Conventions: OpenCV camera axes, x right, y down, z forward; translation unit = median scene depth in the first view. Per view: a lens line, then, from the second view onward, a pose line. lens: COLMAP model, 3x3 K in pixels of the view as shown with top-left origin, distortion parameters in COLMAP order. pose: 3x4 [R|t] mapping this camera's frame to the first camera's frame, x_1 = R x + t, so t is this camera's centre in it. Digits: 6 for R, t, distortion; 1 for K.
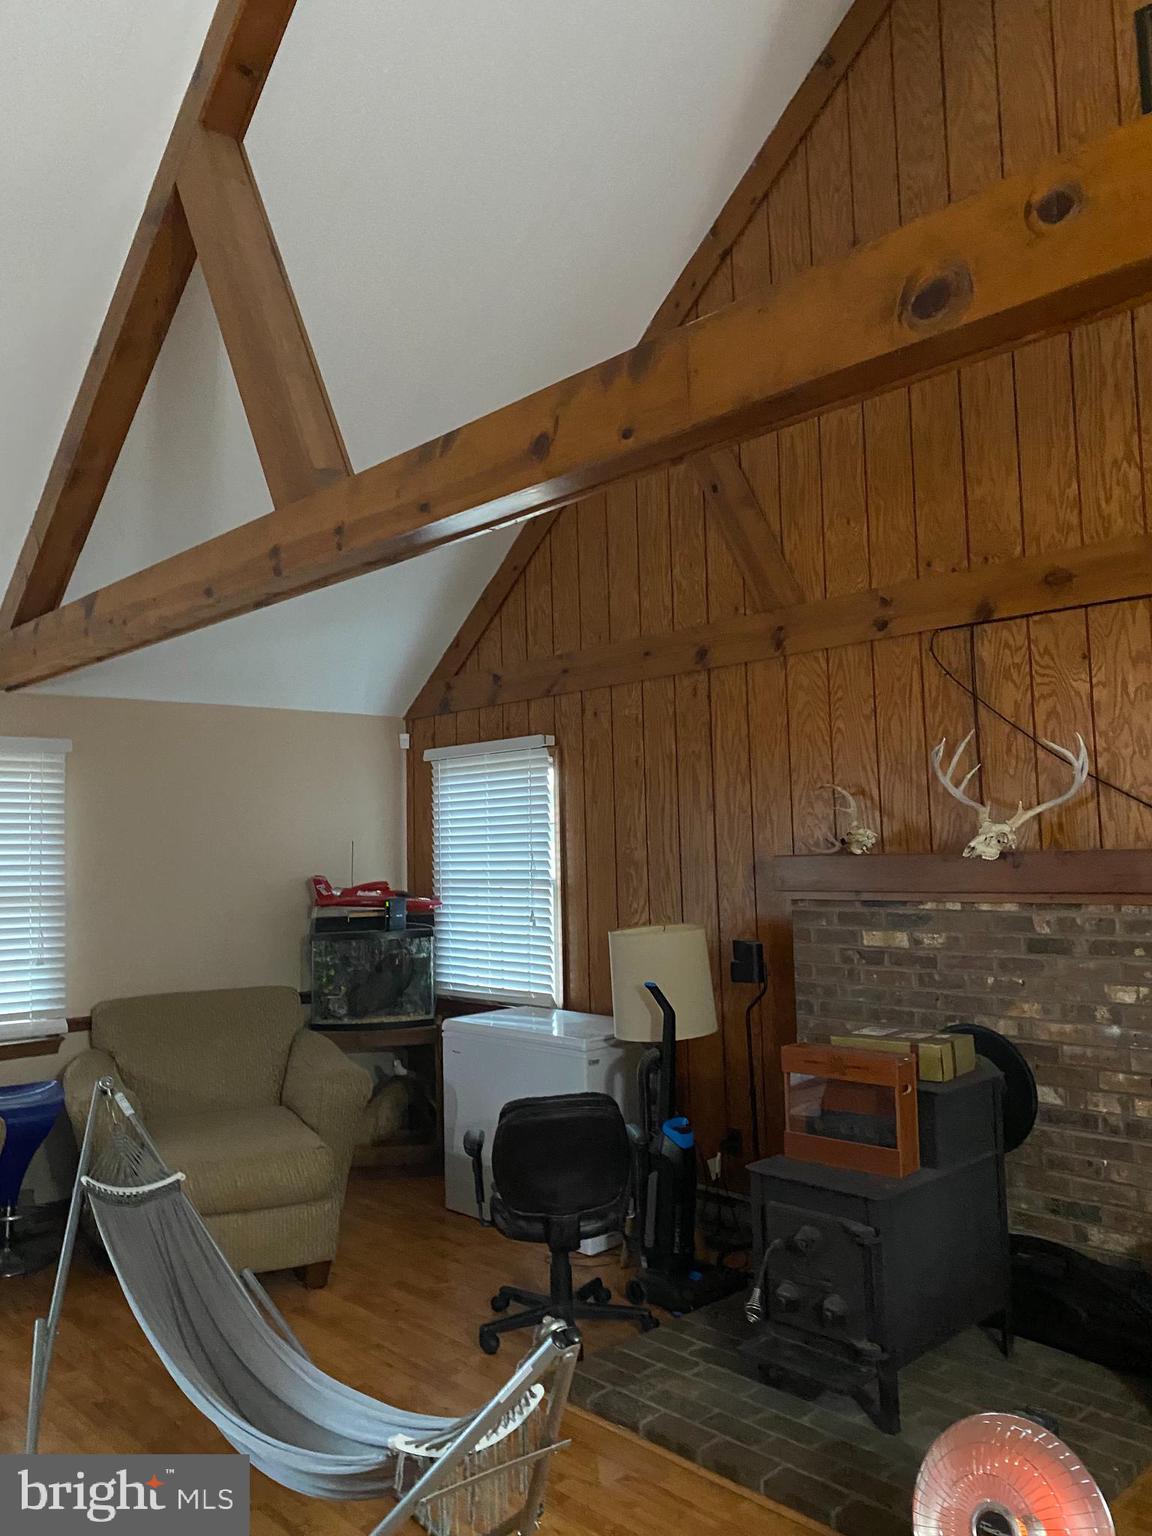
lens RADIAL K [[1178.1, 0, 572.8], [0, 1178.1, 765.3], [0, 0, 1]] dist [0.039771, -0.026053]
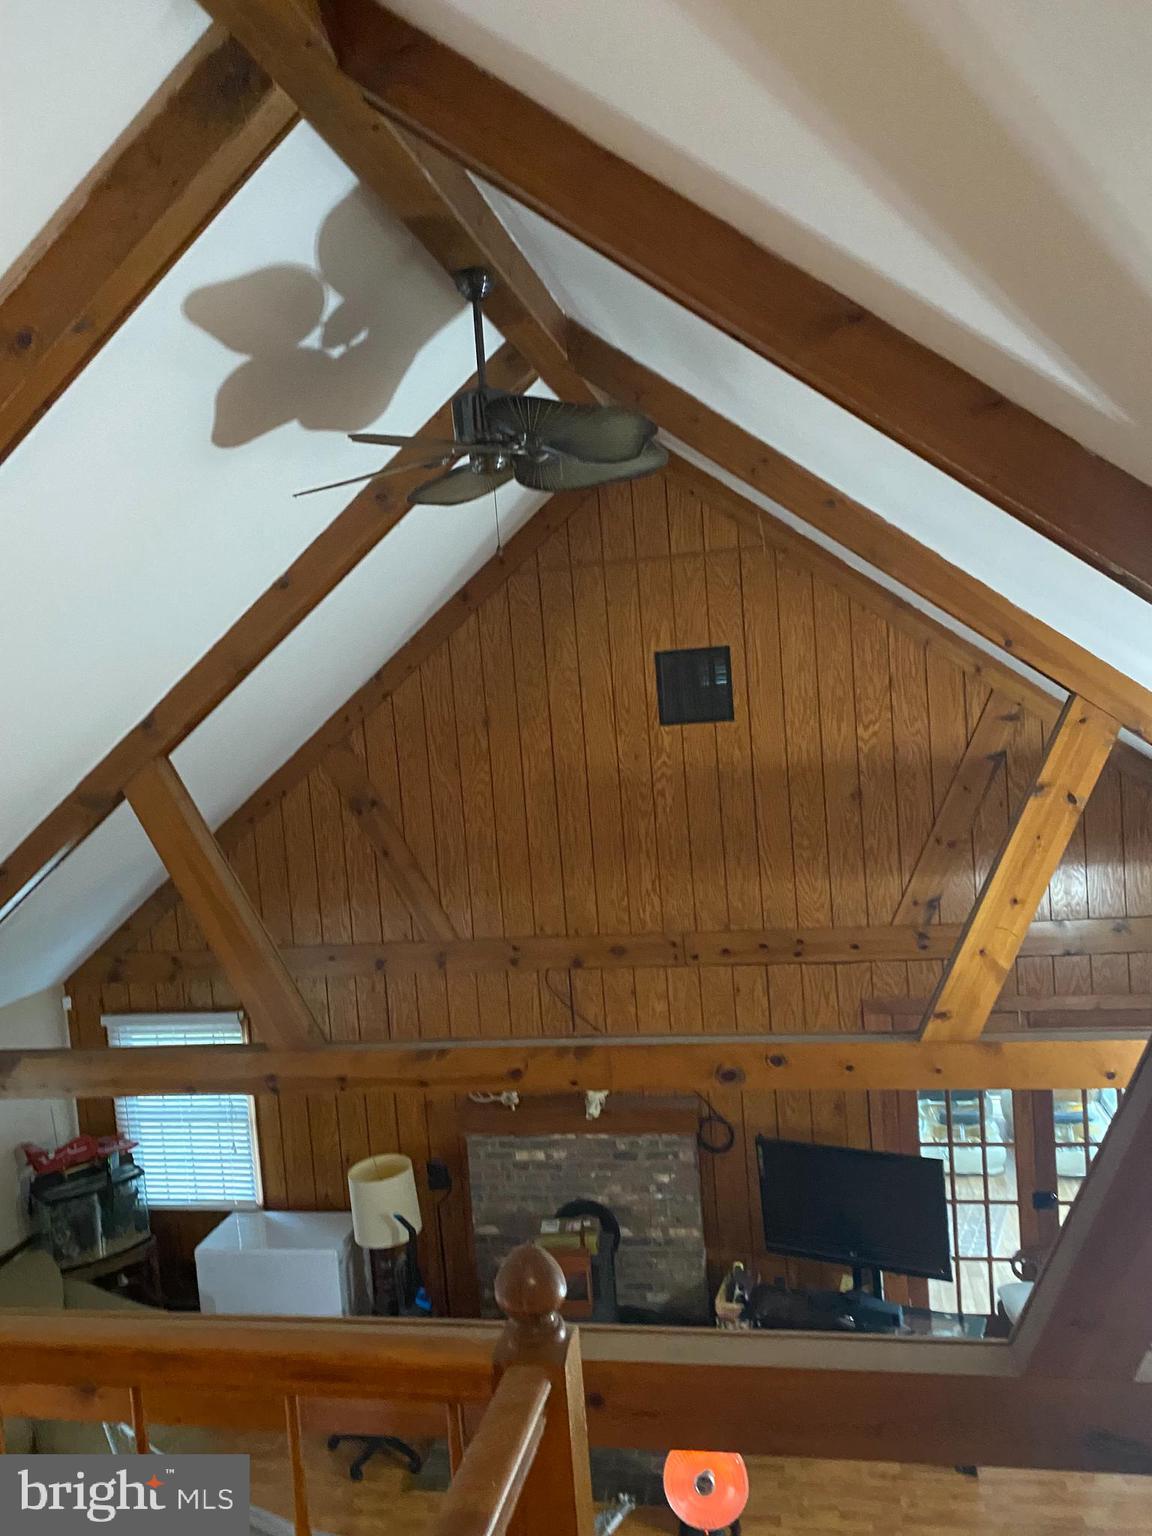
lens RADIAL K [[1178.1, 0, 585.7], [0, 1178.1, 772.8], [0, 0, 1]] dist [0.039771, -0.026053]
pose [[0.808924, -0.071060, 0.583603, -0.648427], [0.005729, 0.993574, 0.113037, -0.612478], [-0.587885, -0.088095, 0.804133, -0.390840]]
